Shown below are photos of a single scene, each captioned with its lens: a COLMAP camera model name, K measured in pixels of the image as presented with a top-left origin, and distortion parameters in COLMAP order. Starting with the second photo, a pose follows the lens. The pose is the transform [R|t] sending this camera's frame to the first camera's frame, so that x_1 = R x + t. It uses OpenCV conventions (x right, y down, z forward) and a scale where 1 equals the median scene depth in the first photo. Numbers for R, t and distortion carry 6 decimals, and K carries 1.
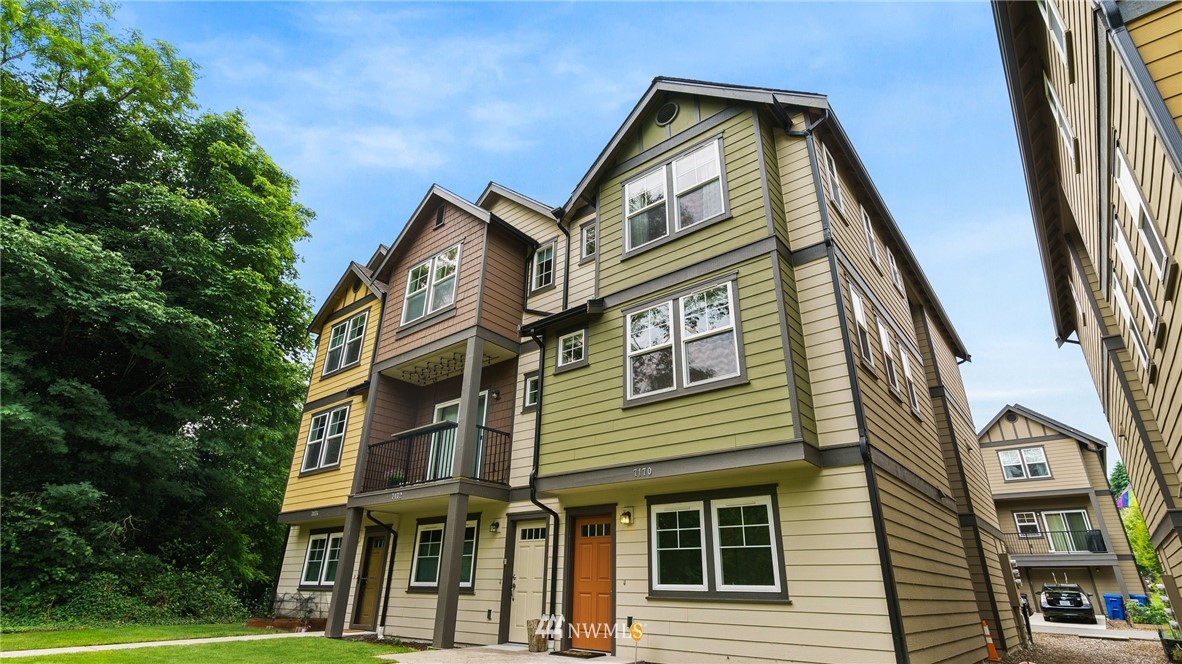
lens RADIAL K [[572.6, 0, 586.6], [0, 572.6, 336.0], [0, 0, 1]] dist [-0.000272, 0.000244]
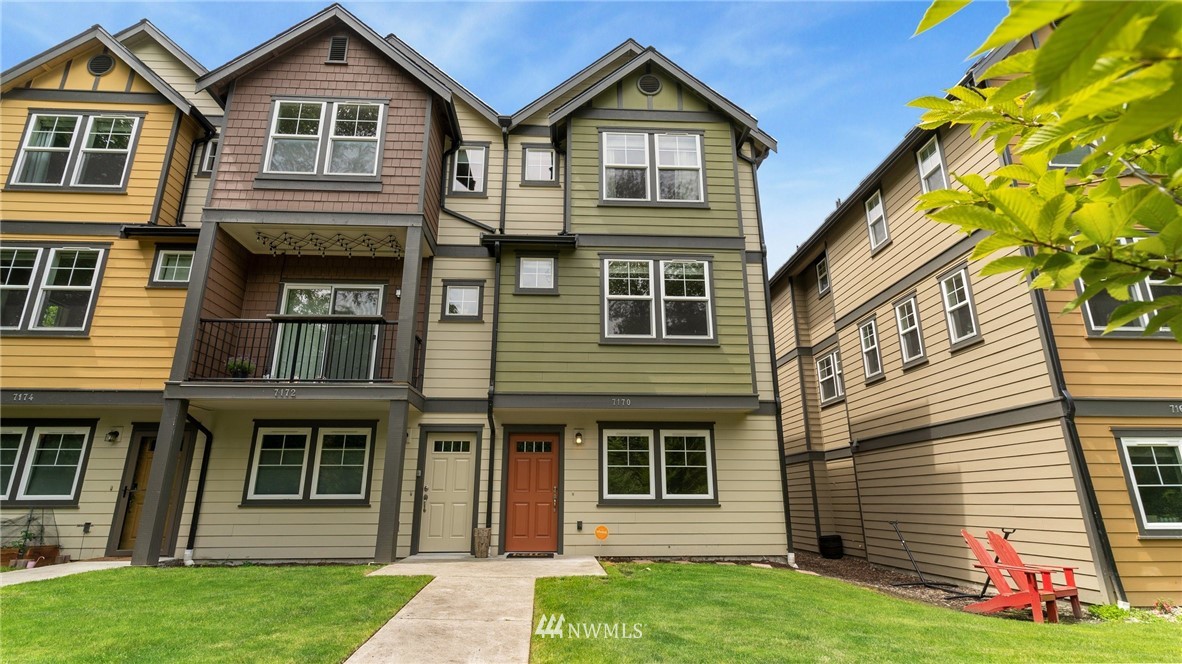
lens RADIAL K [[572.6, 0, 586.6], [0, 572.6, 336.0], [0, 0, 1]] dist [-0.000272, 0.000244]
pose [[0.740237, 0.172187, 0.649924, -0.674856], [-0.260218, 0.964688, 0.040799, 0.072448], [-0.619948, -0.199323, 0.758904, 0.173504]]
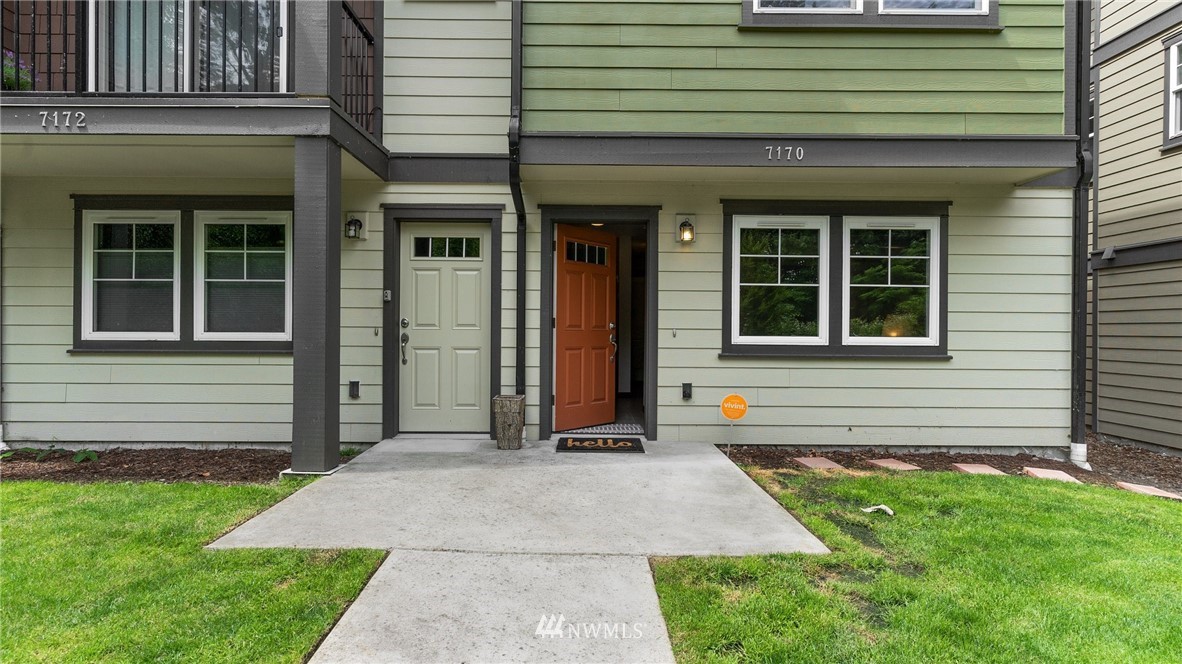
lens RADIAL K [[572.6, 0, 586.6], [0, 572.6, 336.0], [0, 0, 1]] dist [-0.000272, 0.000244]
pose [[0.769113, -0.018048, 0.638858, -0.378265], [-0.253534, 0.908968, 0.330905, 0.243037], [-0.586673, -0.416475, 0.694523, 0.600260]]
